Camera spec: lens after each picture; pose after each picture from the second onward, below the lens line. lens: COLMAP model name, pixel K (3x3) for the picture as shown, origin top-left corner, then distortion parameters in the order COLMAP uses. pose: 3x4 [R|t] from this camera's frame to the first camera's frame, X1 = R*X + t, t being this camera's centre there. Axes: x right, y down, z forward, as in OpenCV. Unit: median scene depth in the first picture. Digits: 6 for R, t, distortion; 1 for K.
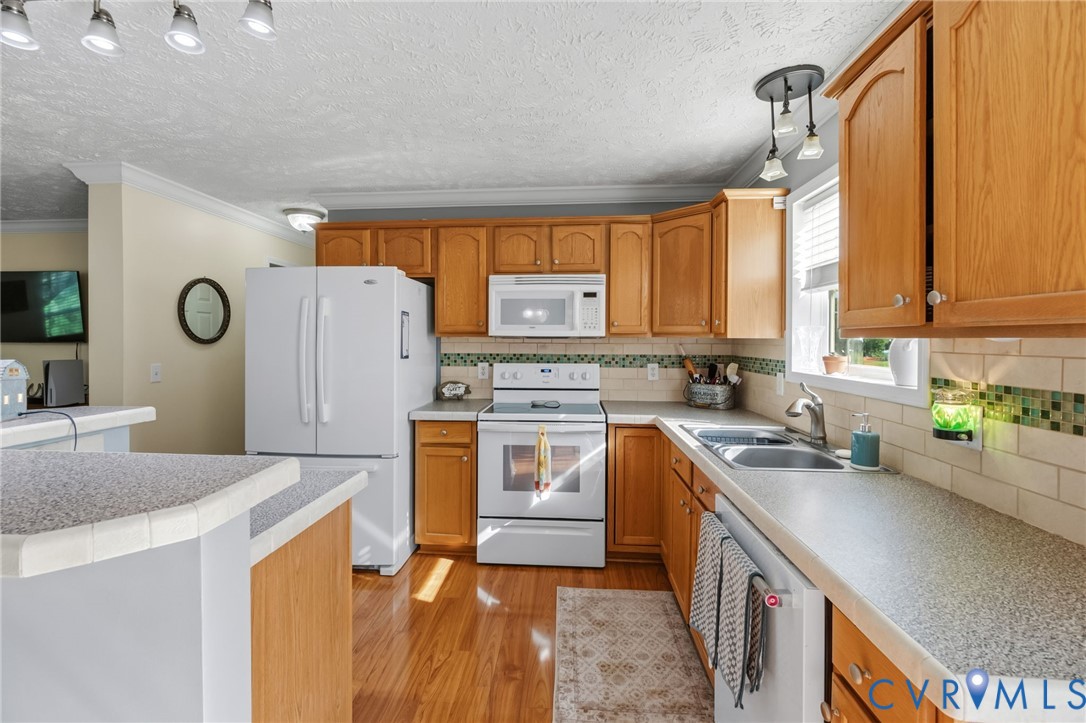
lens RADIAL K [[470.7, 0, 540.0], [0, 470.7, 340.1], [0, 0, 1]] dist [0.000034, 0.000074]
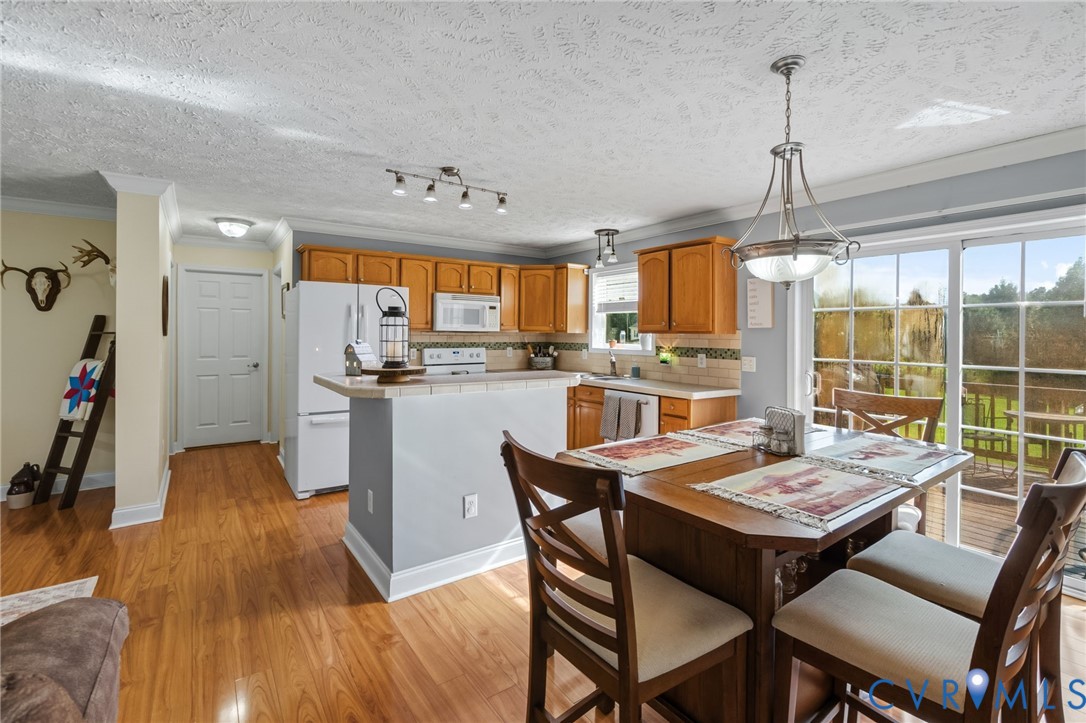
lens RADIAL K [[470.7, 0, 540.0], [0, 470.7, 340.1], [0, 0, 1]] dist [0.000034, 0.000074]
pose [[0.774807, -0.005954, 0.632170, -0.851222], [-0.003875, 0.999892, 0.014166, -0.001431], [-0.632186, -0.013426, 0.774700, -0.461735]]
